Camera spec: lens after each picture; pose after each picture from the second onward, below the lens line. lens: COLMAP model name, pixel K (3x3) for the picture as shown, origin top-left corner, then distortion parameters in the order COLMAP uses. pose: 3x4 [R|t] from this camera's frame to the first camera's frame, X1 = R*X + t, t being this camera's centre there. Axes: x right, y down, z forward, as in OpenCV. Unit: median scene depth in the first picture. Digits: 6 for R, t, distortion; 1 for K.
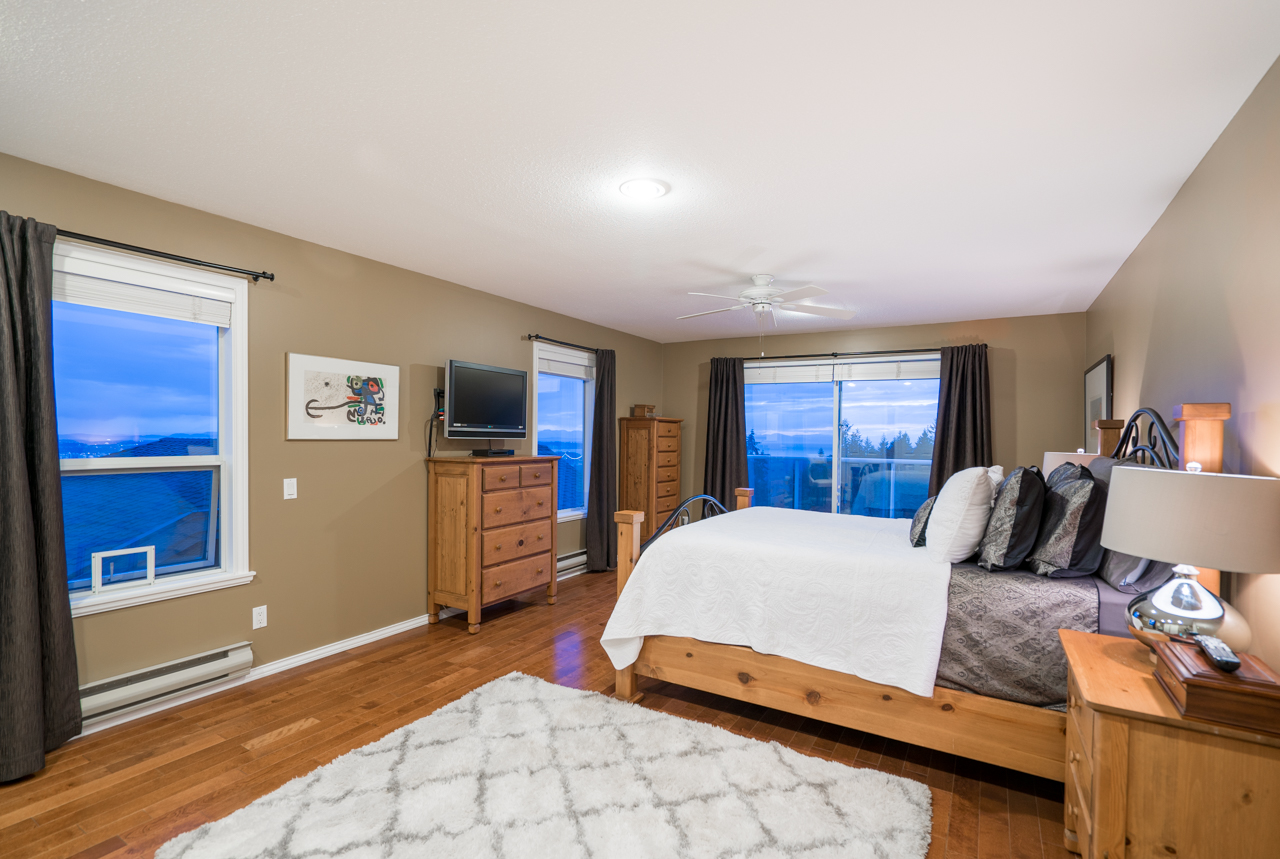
lens RADIAL K [[581.1, 0, 640.0], [0, 581.1, 422.2], [0, 0, 1]] dist [-0.002072, 0.000120]
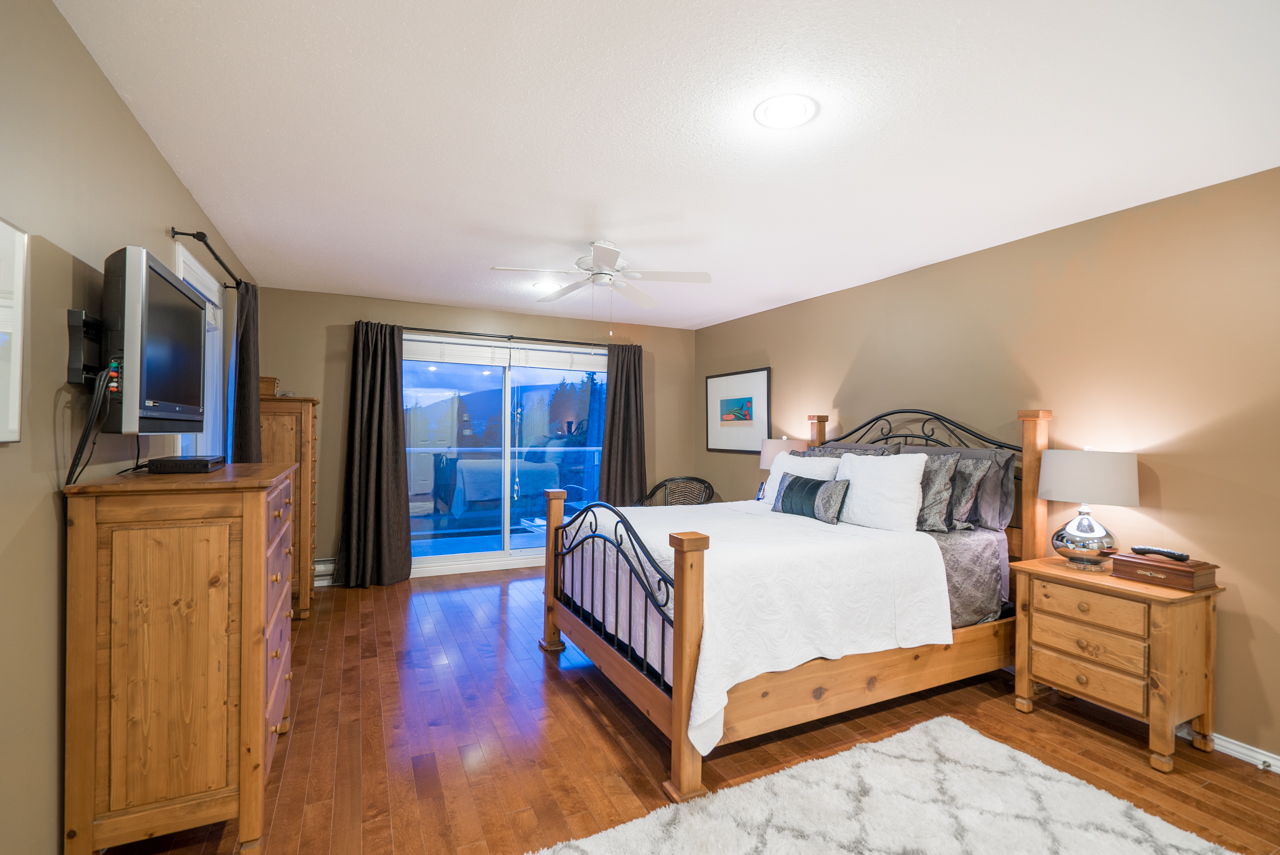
lens RADIAL K [[581.1, 0, 640.0], [0, 581.1, 420.2], [0, 0, 1]] dist [-0.002072, 0.000120]
pose [[0.556662, 0.006107, 0.830717, -0.491971], [-0.021685, 0.999739, 0.007181, 0.006116], [-0.830456, -0.022012, 0.556649, 0.487434]]
